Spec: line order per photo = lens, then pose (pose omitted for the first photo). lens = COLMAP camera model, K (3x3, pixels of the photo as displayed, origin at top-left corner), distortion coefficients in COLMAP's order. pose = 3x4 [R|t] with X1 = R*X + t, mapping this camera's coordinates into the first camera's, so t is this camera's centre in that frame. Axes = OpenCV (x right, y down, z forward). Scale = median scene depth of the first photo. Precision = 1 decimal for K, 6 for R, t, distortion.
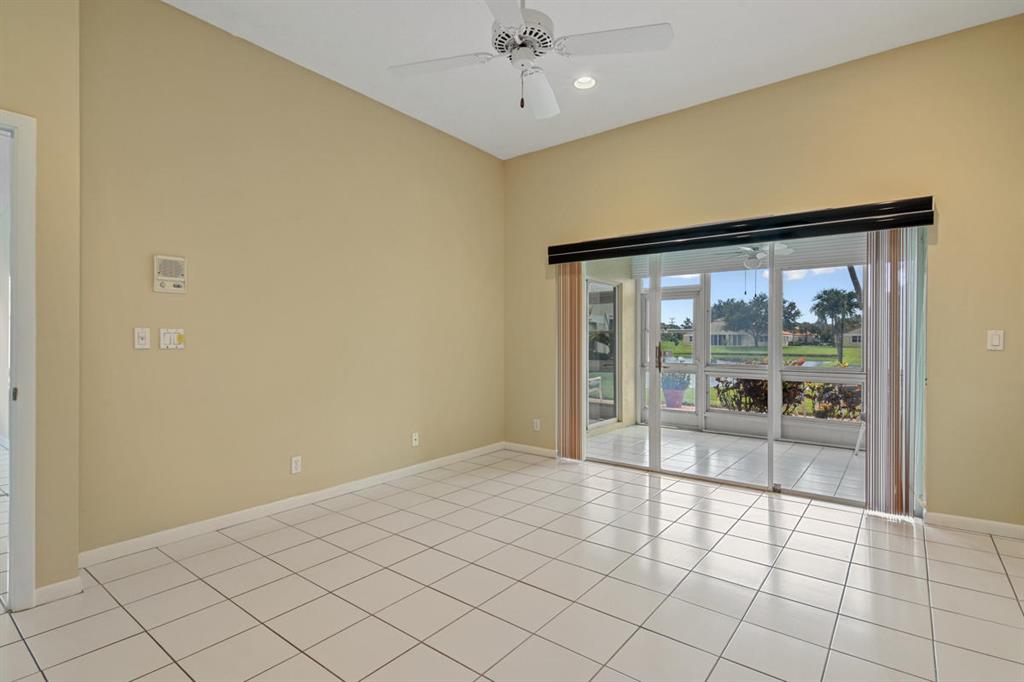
lens RADIAL K [[490.2, 0, 514.5], [0, 490.2, 340.9], [0, 0, 1]] dist [0.020843, -0.000535]
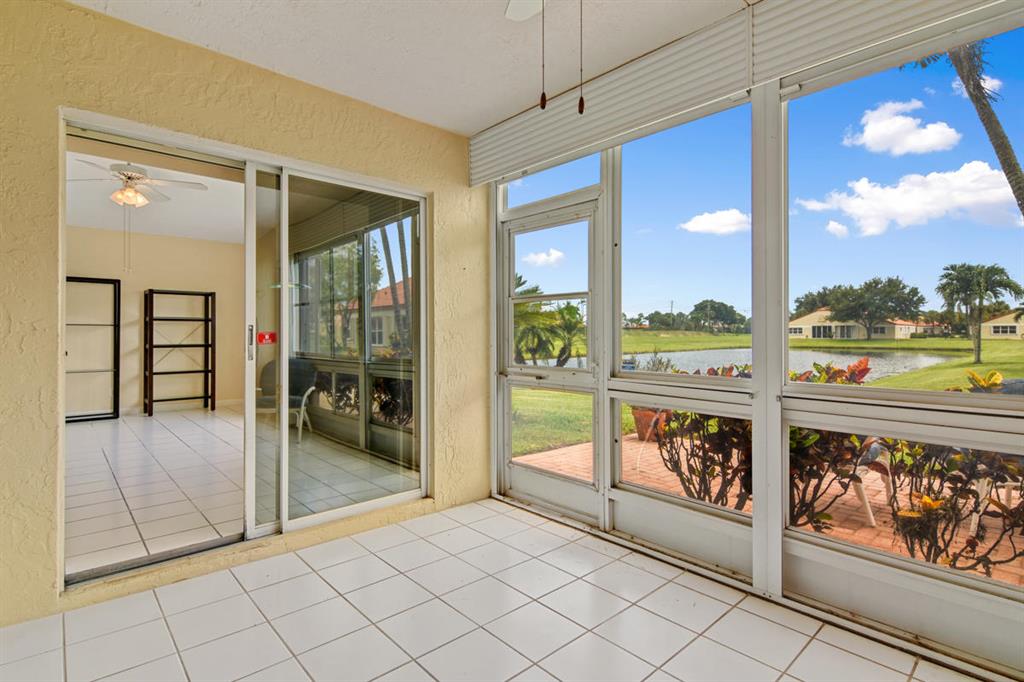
lens RADIAL K [[500.5, 0, 506.3], [0, 500.5, 334.1], [0, 0, 1]] dist [-0.010085, 0.000691]
pose [[0.984394, -0.005670, -0.175885, 0.395810], [0.005468, 0.999984, -0.001634, 0.015907], [0.175891, 0.000647, 0.984409, 0.601342]]
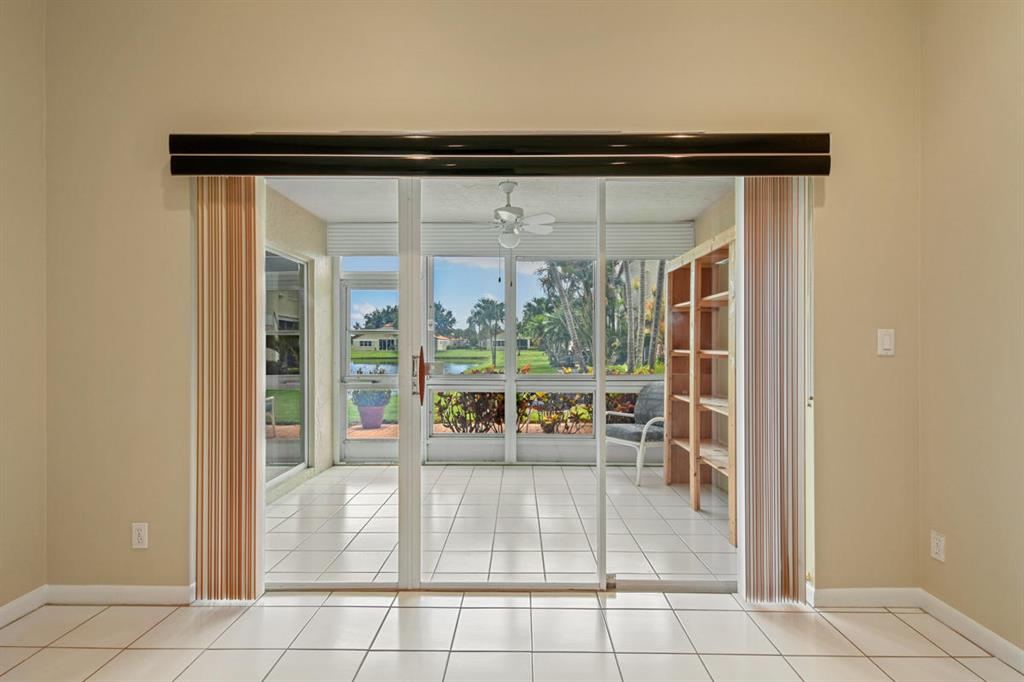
lens RADIAL K [[496.9, 0, 511.1], [0, 496.9, 343.8], [0, 0, 1]] dist [0.007921, -0.000262]
pose [[0.802156, -0.001825, 0.597112, 0.032593], [0.004107, 0.999989, -0.002461, 0.000208], [-0.597100, 0.004427, 0.802154, 0.318876]]
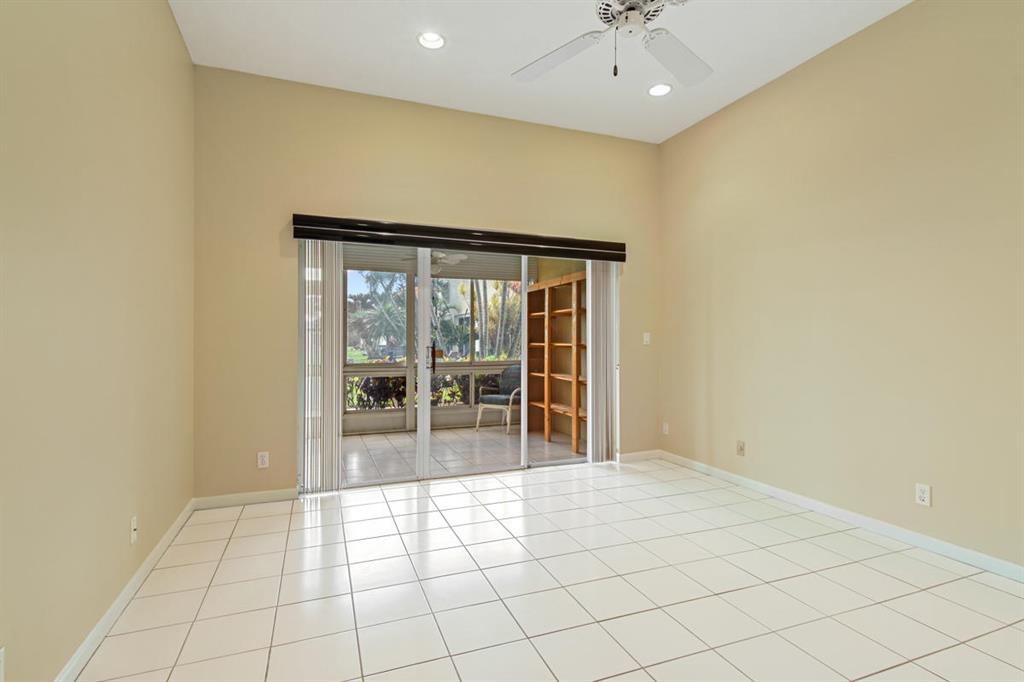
lens RADIAL K [[495.4, 0, 508.3], [0, 495.4, 330.6], [0, 0, 1]] dist [0.000615, -0.000128]
pose [[0.518900, 0.011977, 0.854751, -0.279765], [0.004380, 0.999851, -0.016669, -0.001356], [-0.854823, 0.012393, 0.518771, 0.237172]]
